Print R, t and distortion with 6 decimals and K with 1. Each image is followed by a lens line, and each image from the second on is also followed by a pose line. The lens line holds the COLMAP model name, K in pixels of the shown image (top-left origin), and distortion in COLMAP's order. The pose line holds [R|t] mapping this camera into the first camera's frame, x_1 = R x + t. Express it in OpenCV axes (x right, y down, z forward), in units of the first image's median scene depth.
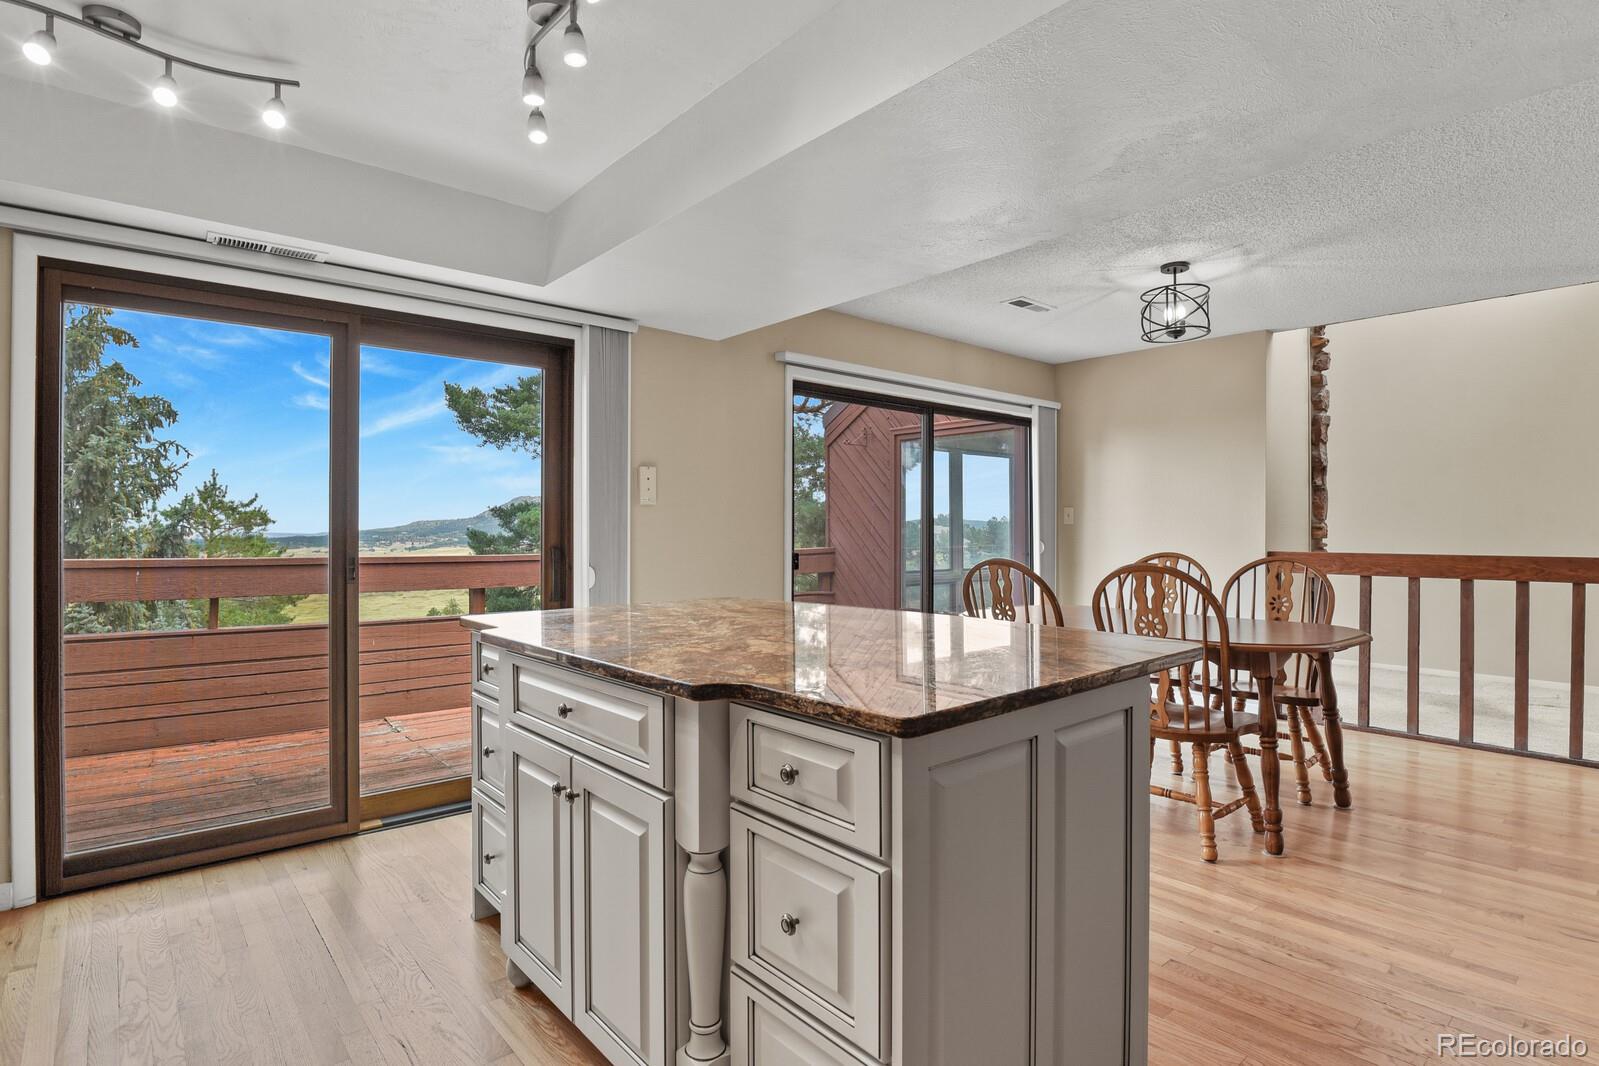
lens RADIAL K [[806.7, 0, 809.2], [0, 806.7, 530.8], [0, 0, 1]] dist [-0.021680, -0.005479]
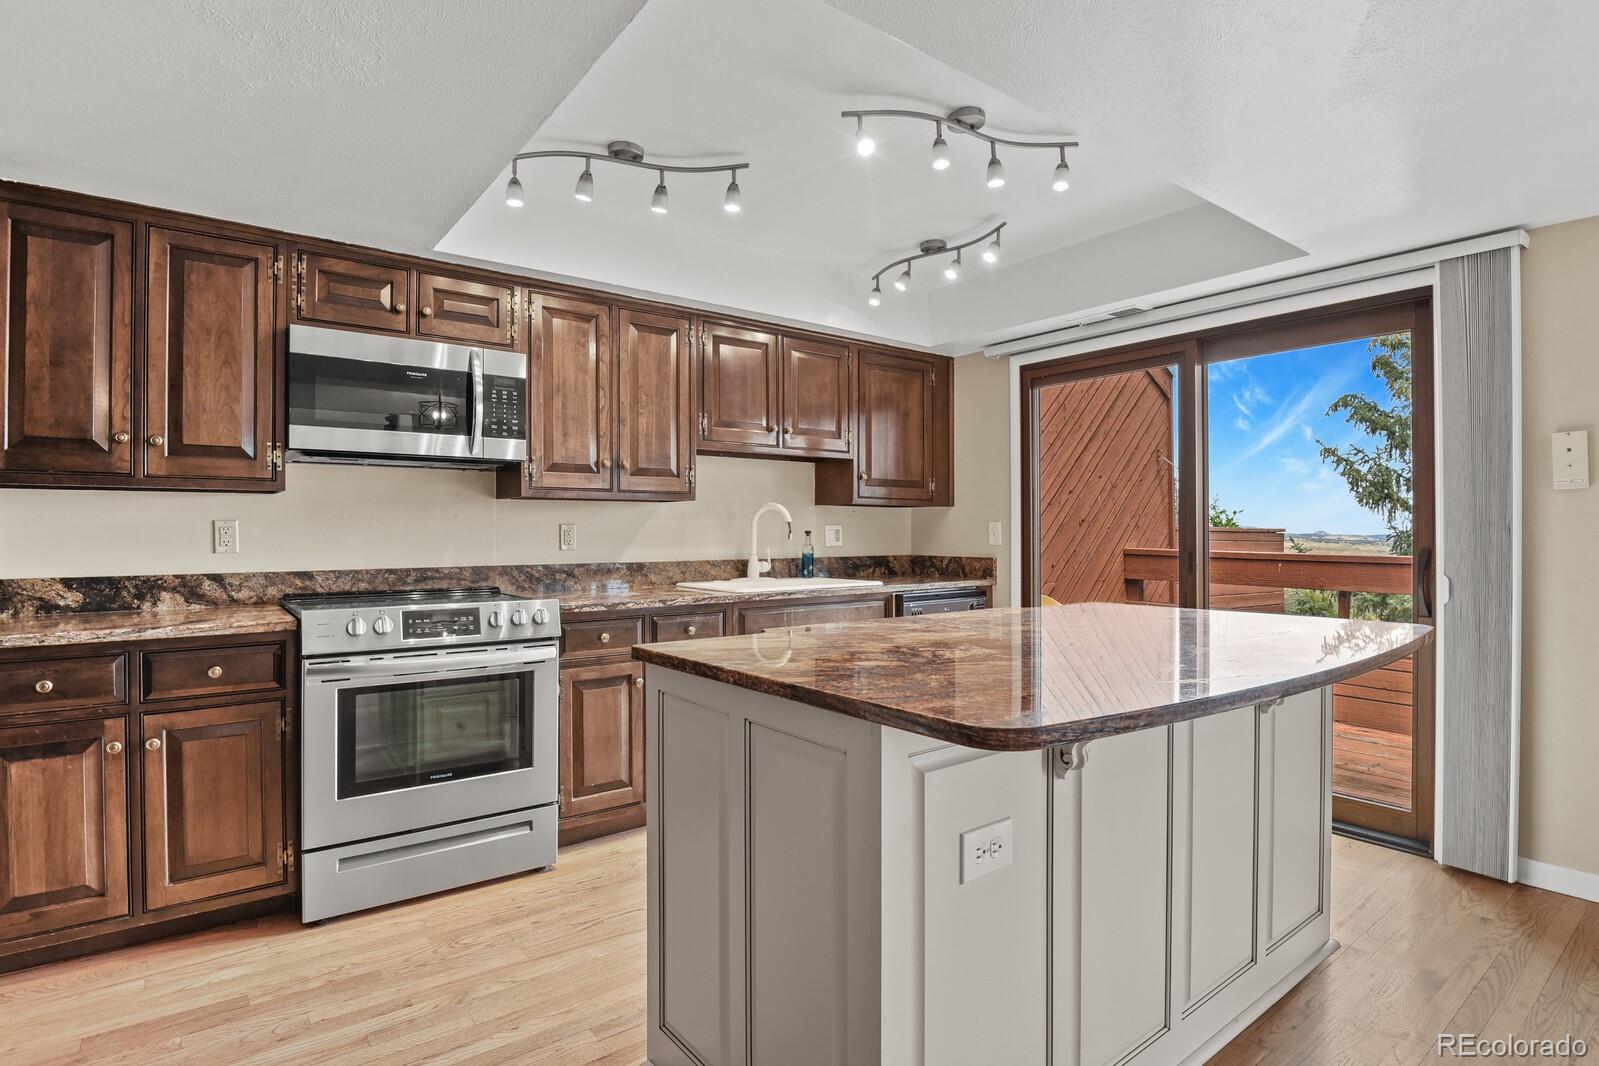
lens RADIAL K [[806.7, 0, 809.2], [0, 806.7, 530.8], [0, 0, 1]] dist [-0.021680, -0.005479]
pose [[-0.055015, -0.001661, -0.998484, 0.192771], [0.002058, 0.999996, -0.001777, 0.000906], [0.998483, -0.002153, -0.055011, 0.163534]]
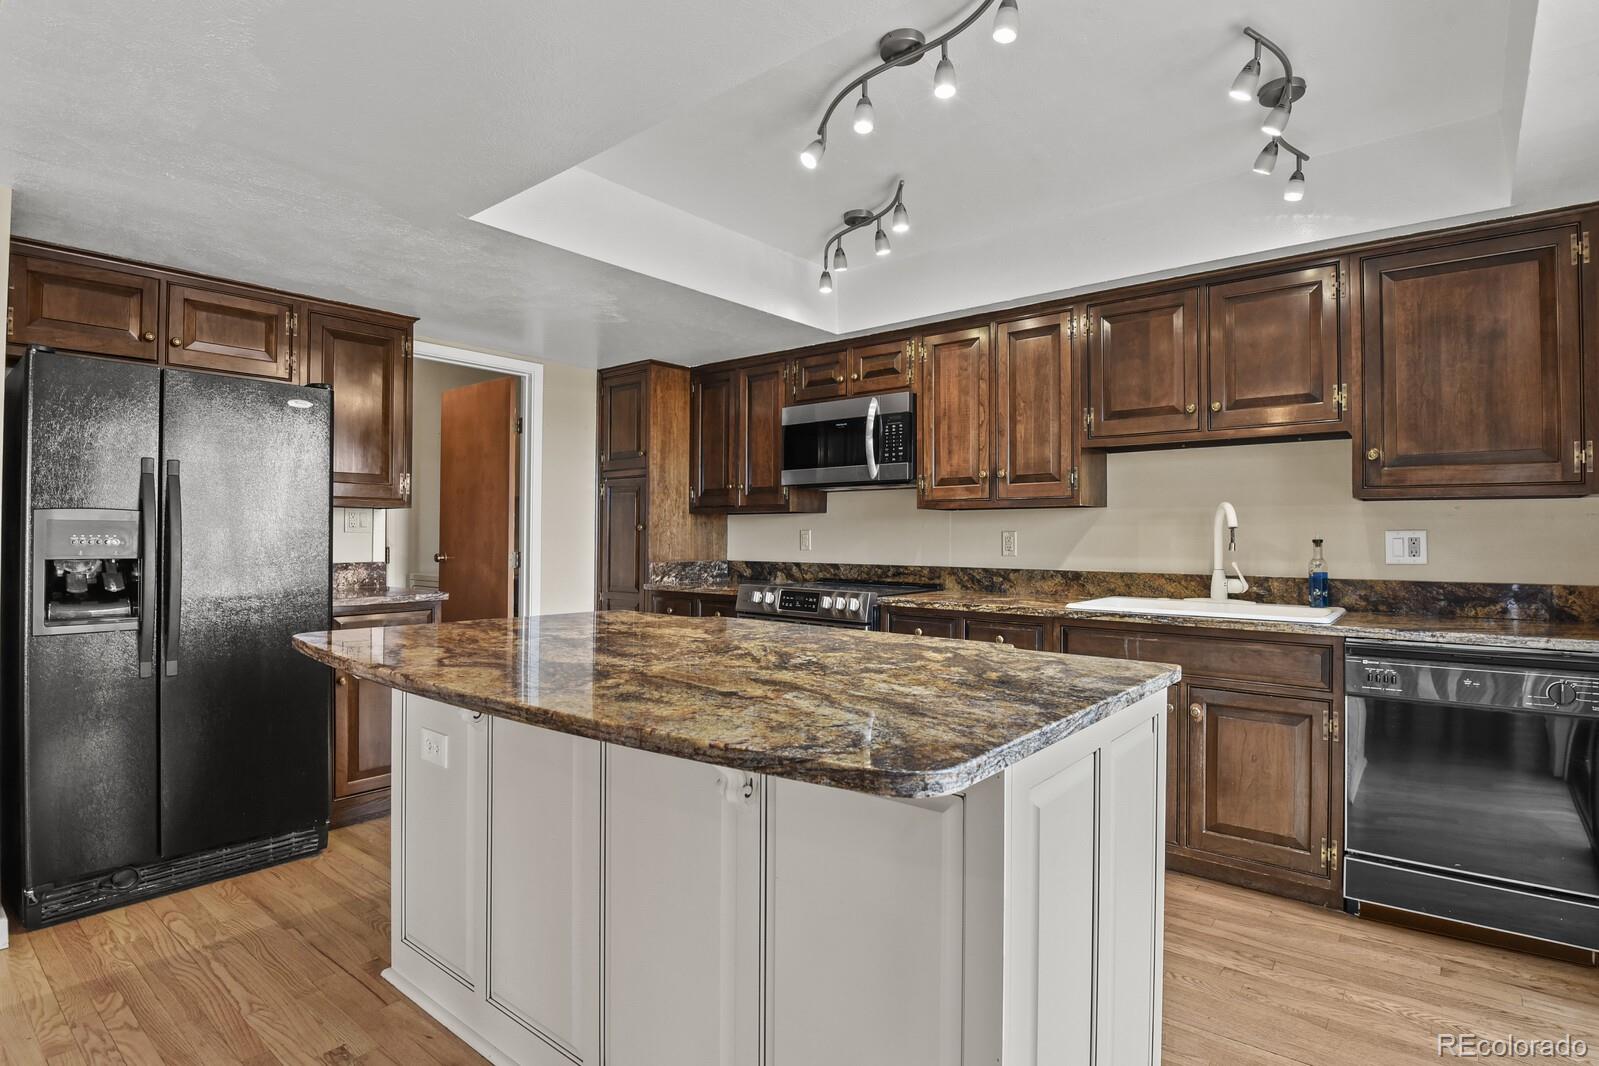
lens RADIAL K [[806.7, 0, 809.2], [0, 806.7, 530.8], [0, 0, 1]] dist [-0.021680, -0.005479]
pose [[-0.985322, -0.006269, -0.170593, -0.004032], [-0.005089, 0.999960, -0.007354, 0.000083], [0.170632, -0.006378, -0.985314, 0.403939]]
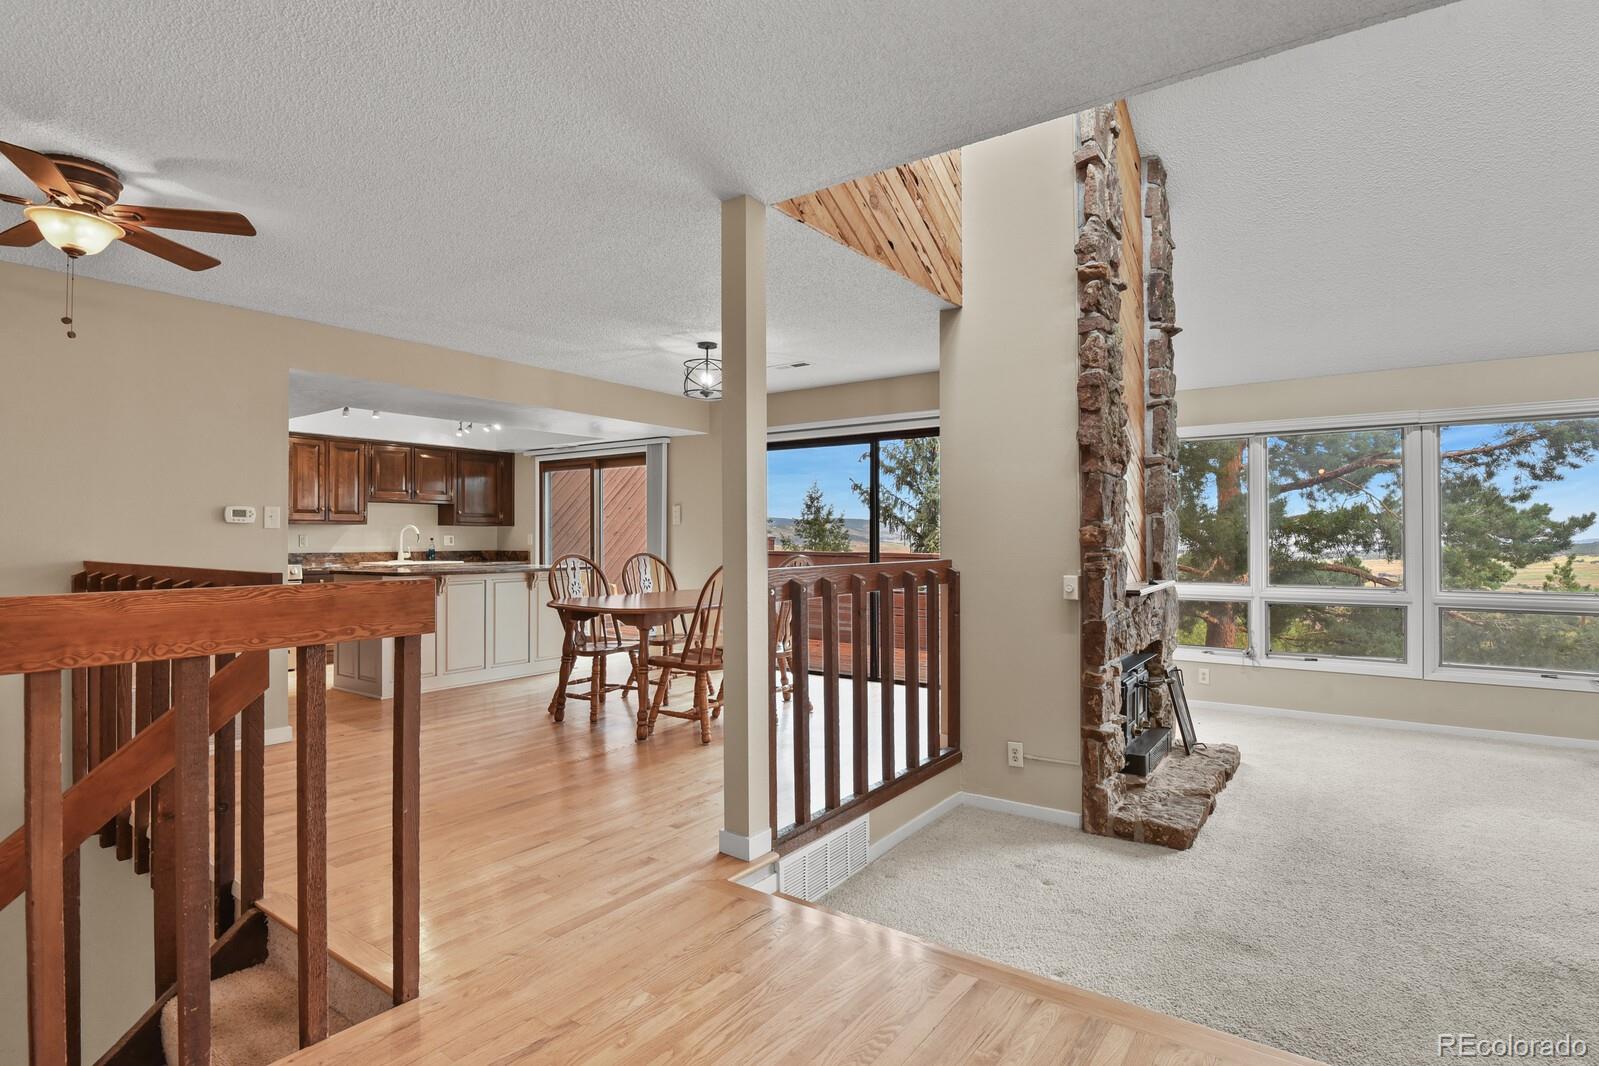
lens RADIAL K [[806.7, 0, 809.2], [0, 806.7, 530.8], [0, 0, 1]] dist [-0.021680, -0.005479]
pose [[0.239648, -0.010154, -0.970807, 0.735110], [0.001390, 0.999948, -0.010116, 0.001724], [0.970859, 0.001075, 0.239650, 0.334985]]
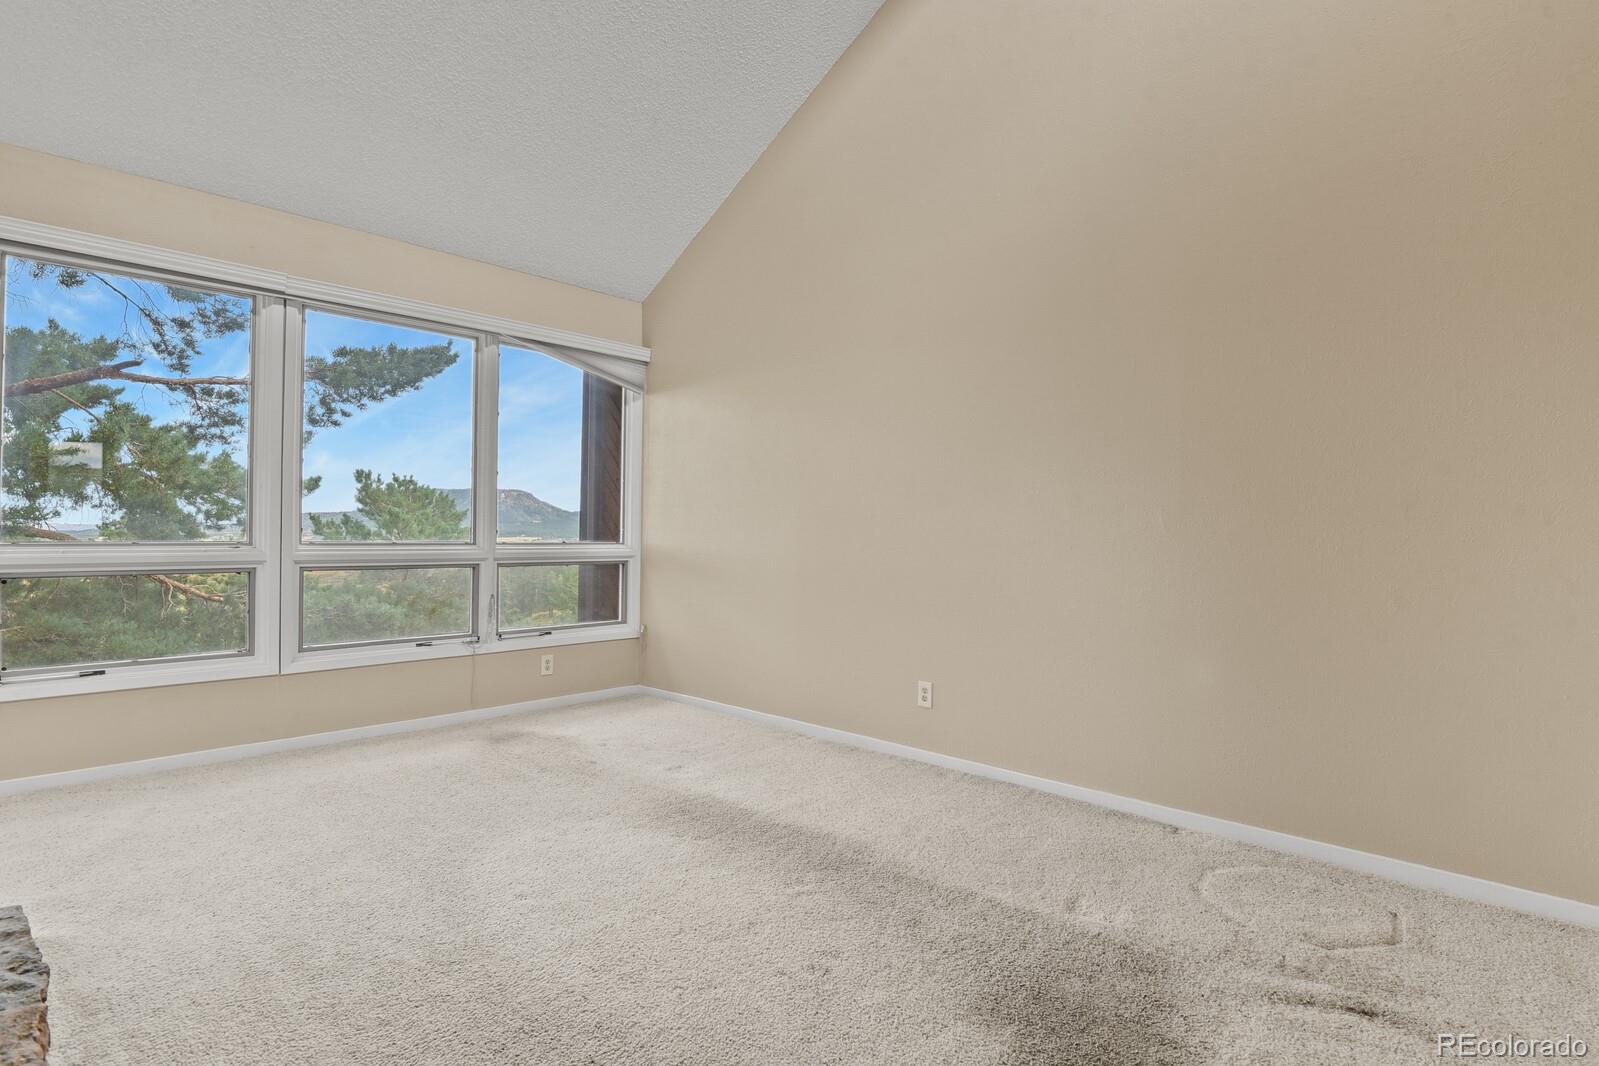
lens RADIAL K [[806.7, 0, 809.2], [0, 806.7, 530.8], [0, 0, 1]] dist [-0.021680, -0.005479]
pose [[0.993115, 0.009473, 0.116761, 0.477582], [-0.009738, 0.999951, 0.001703, 0.032576], [-0.116739, -0.002829, 0.993159, 0.498607]]
